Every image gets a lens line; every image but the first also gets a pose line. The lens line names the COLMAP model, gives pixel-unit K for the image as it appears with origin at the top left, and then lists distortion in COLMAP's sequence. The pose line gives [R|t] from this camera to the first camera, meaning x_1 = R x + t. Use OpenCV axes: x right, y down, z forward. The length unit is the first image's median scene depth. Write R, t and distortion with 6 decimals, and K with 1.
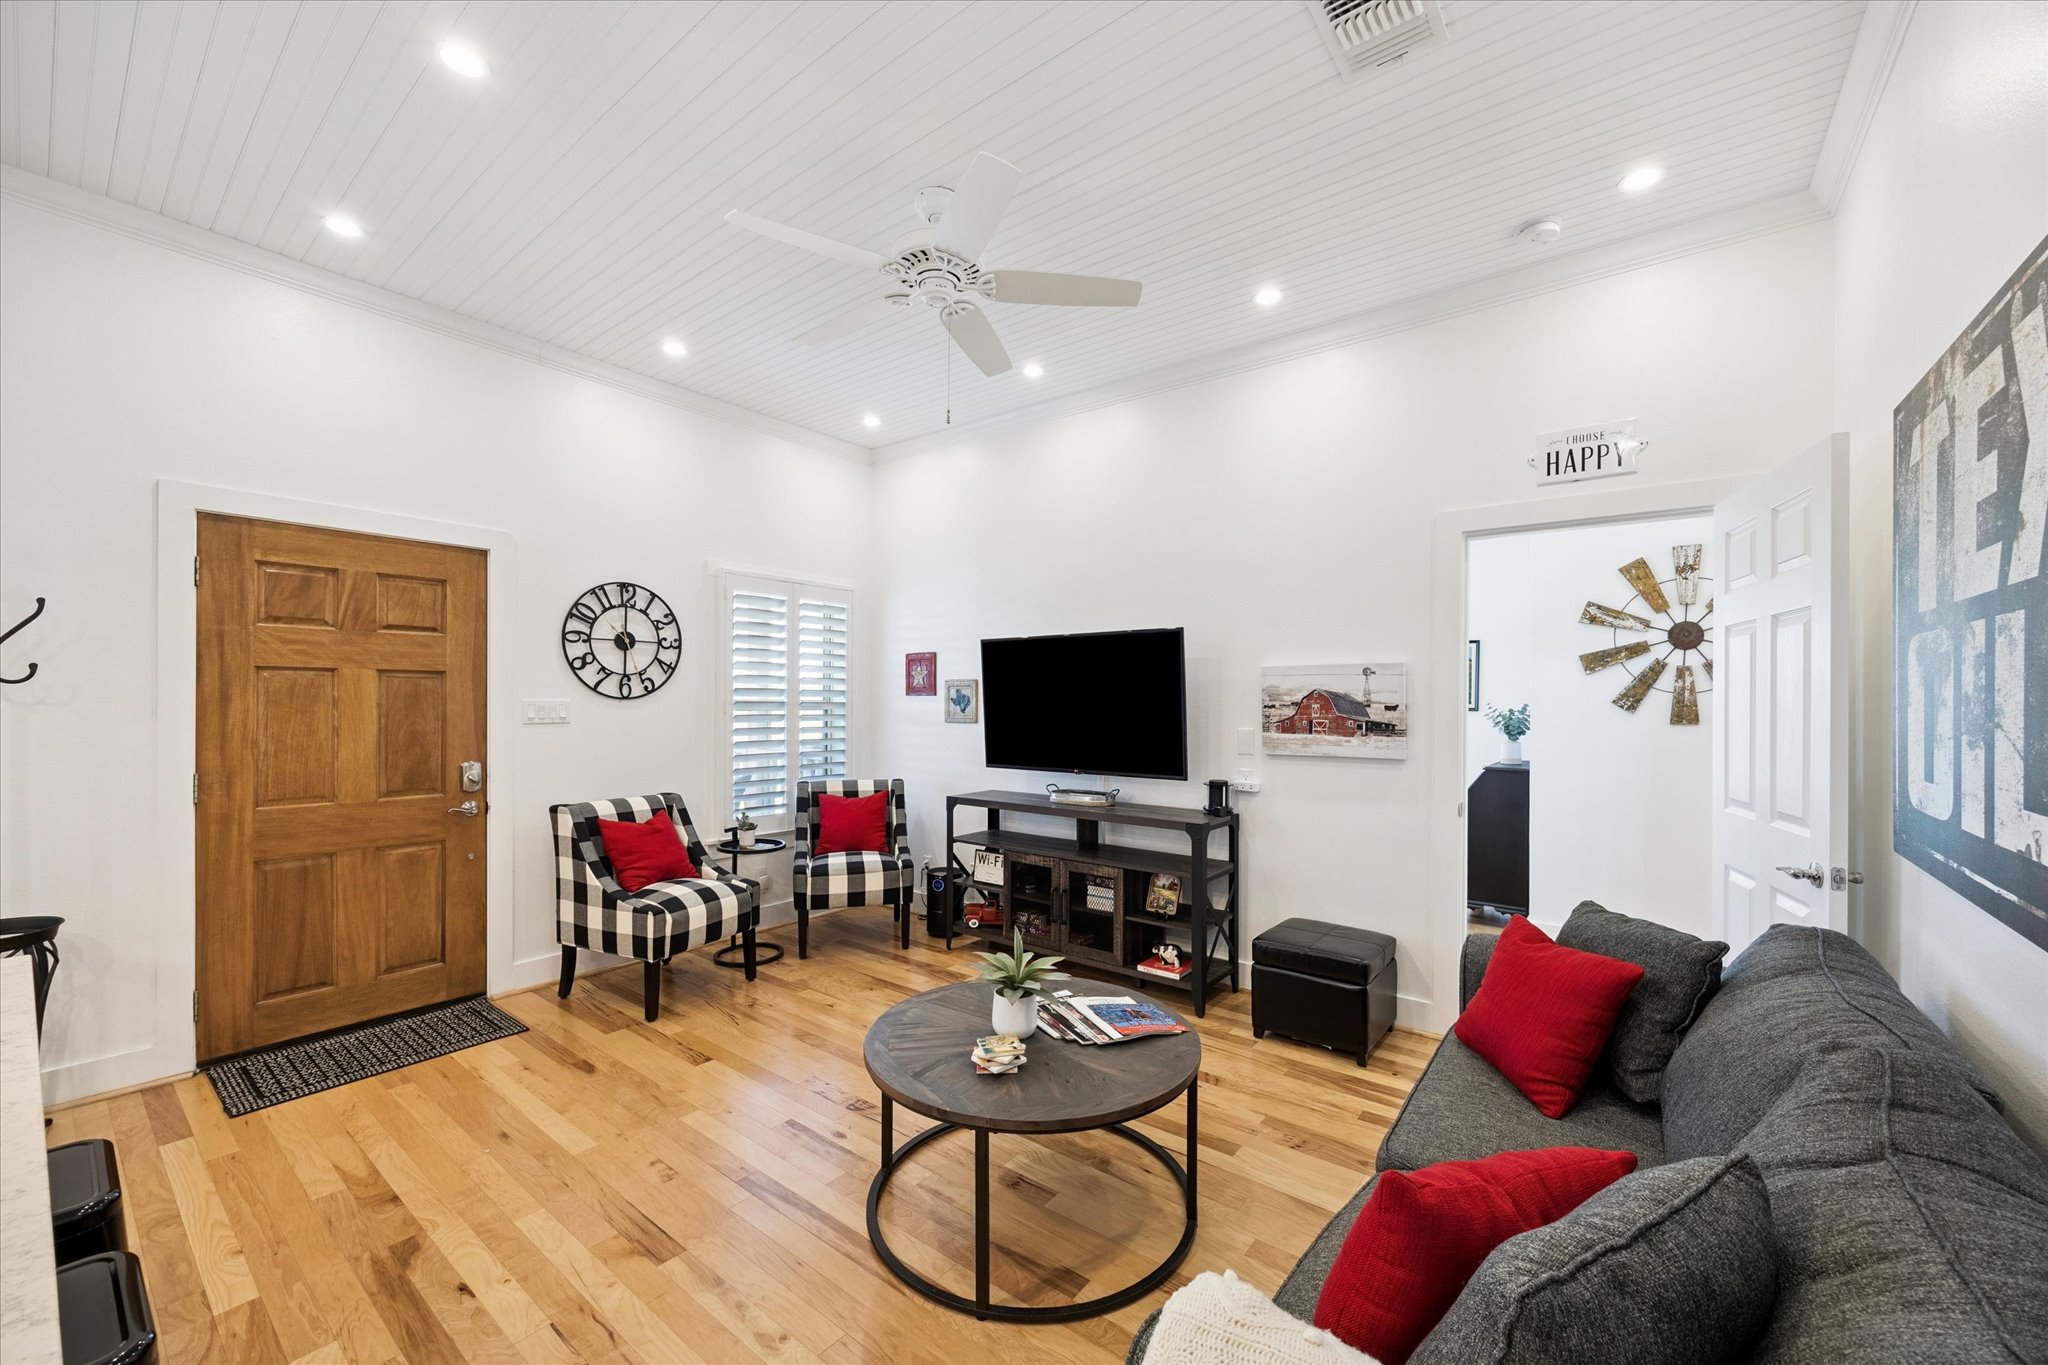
lens RADIAL K [[786.3, 0, 1034.8], [0, 786.3, 699.3], [0, 0, 1]] dist [-0.001412, 0.000164]
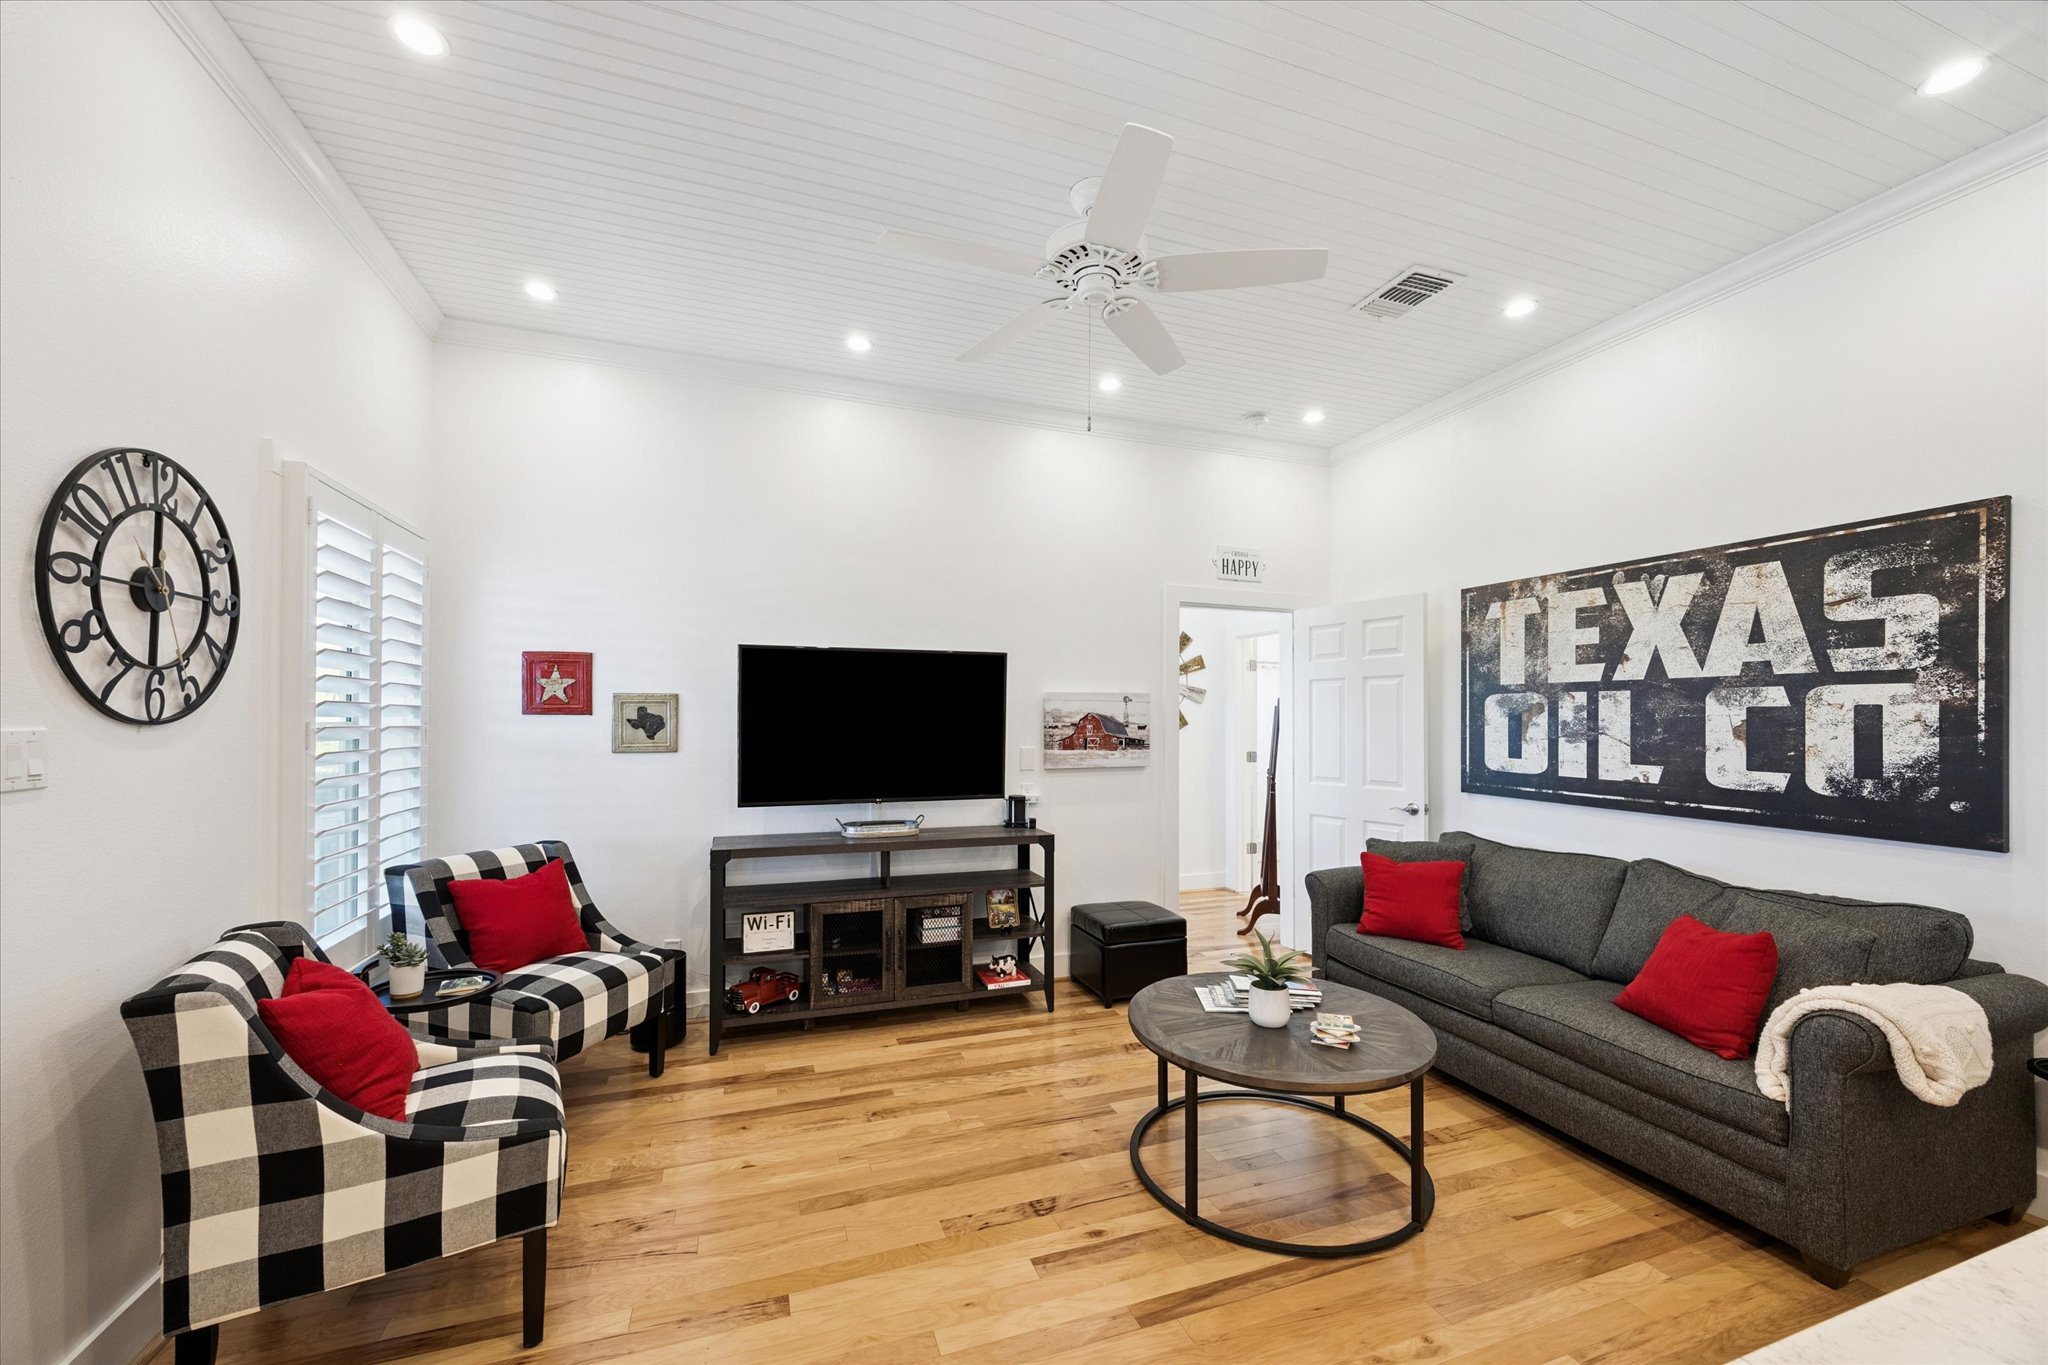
lens RADIAL K [[786.3, 0, 1029.8], [0, 786.3, 713.4], [0, 0, 1]] dist [-0.001412, 0.000164]
pose [[0.545200, 0.004268, 0.838295, -0.652087], [-0.002646, 0.999991, -0.003370, -0.006583], [-0.838302, -0.000380, 0.545206, 0.383443]]
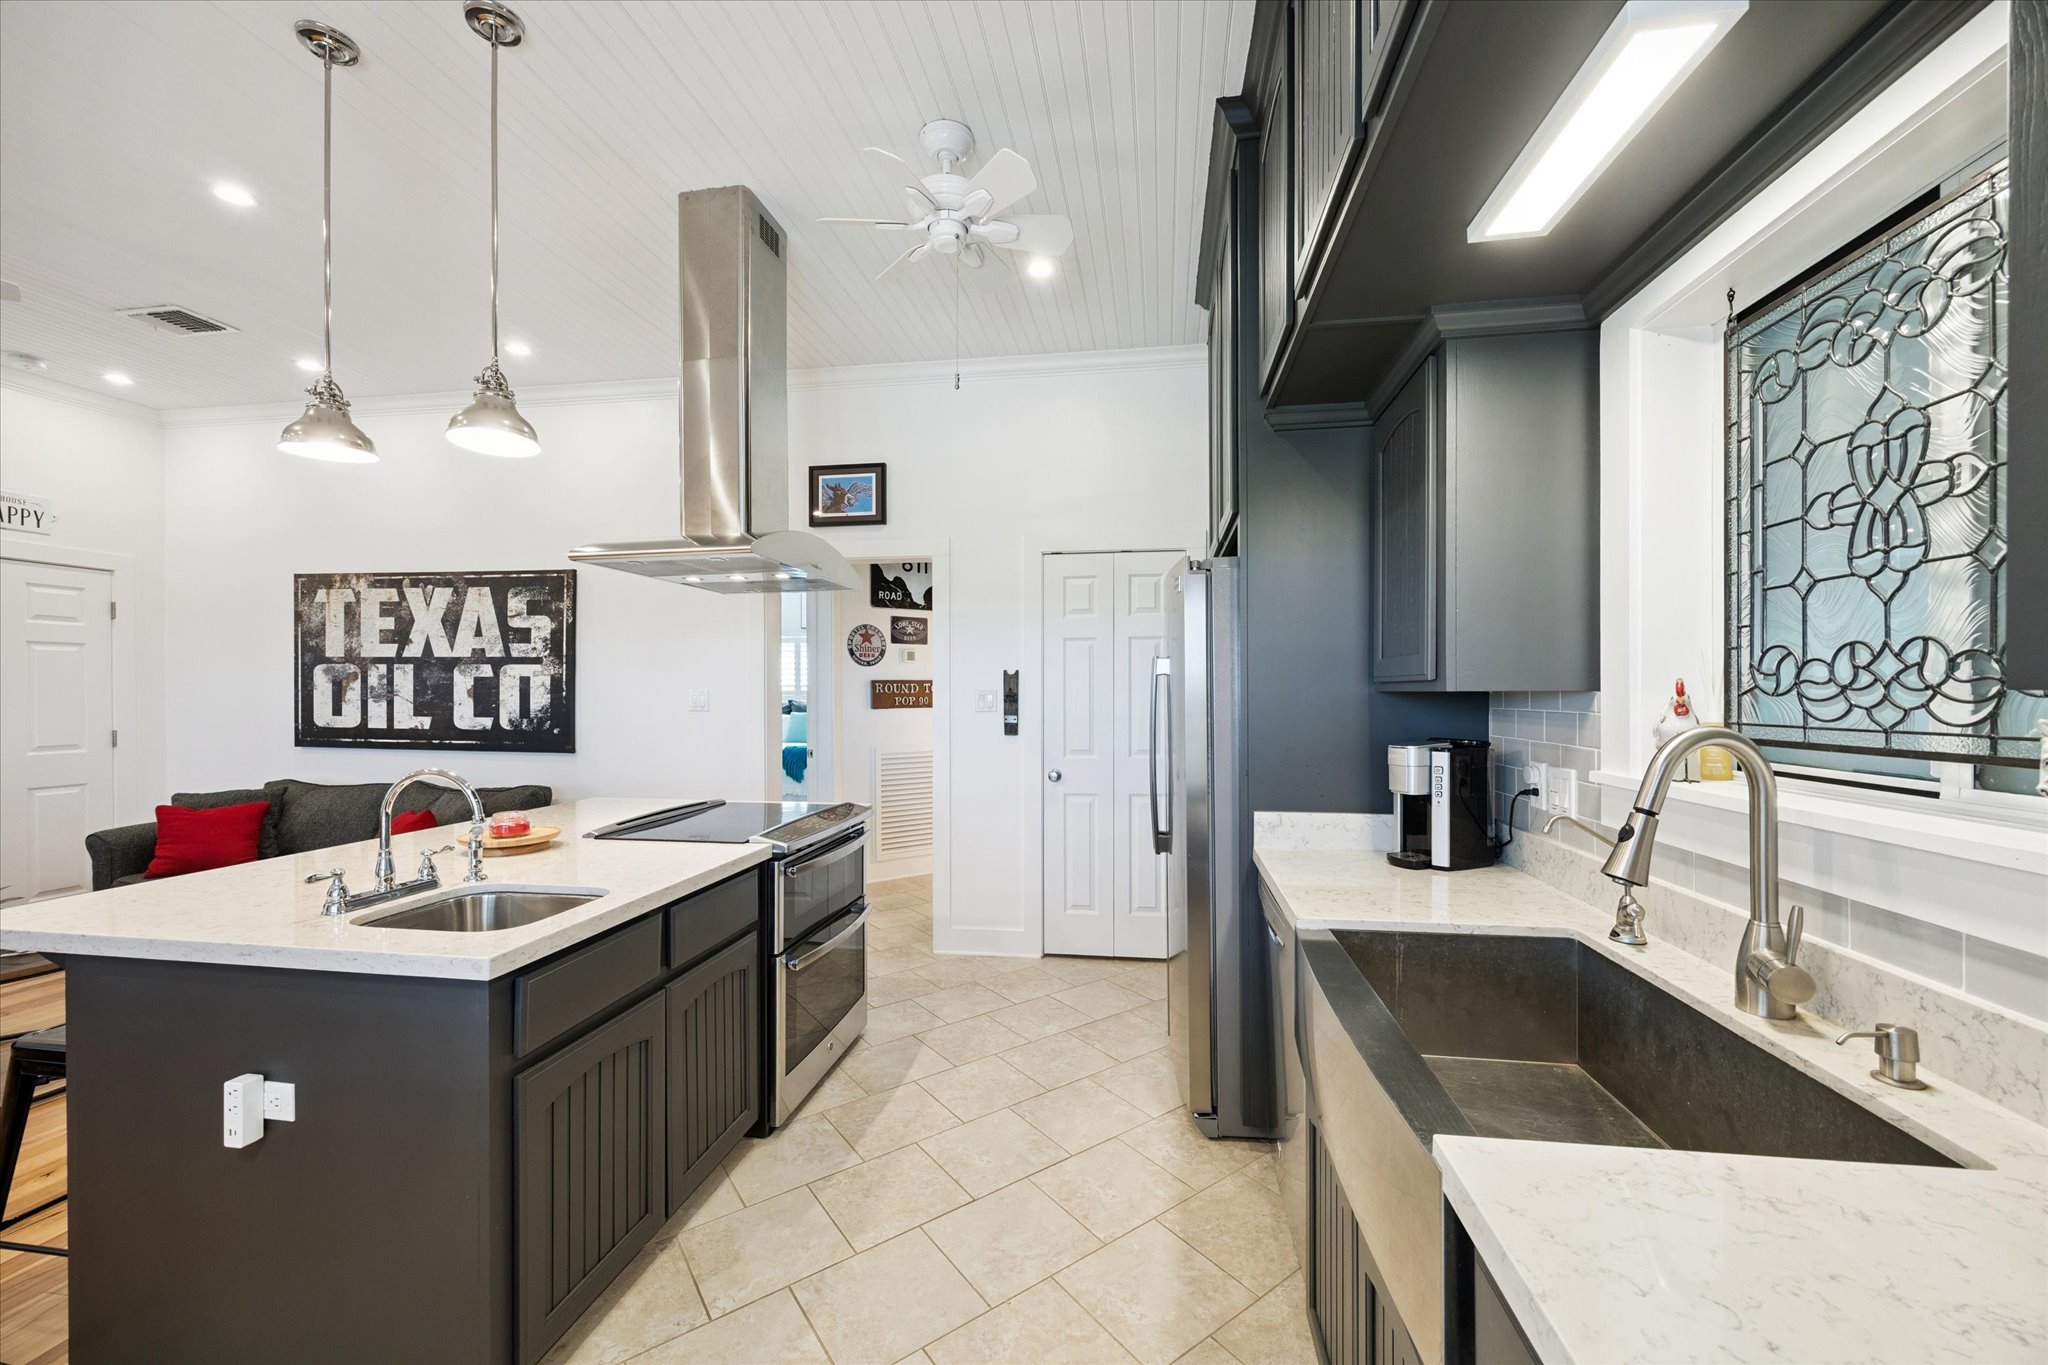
lens RADIAL K [[786.3, 0, 1030.3], [0, 786.3, 687.0], [0, 0, 1]] dist [-0.001412, 0.000164]
pose [[-0.476669, -0.008299, 0.879044, -1.079925], [-0.004126, 0.999966, 0.007203, -0.013679], [-0.879073, -0.000194, -0.476687, 0.054051]]
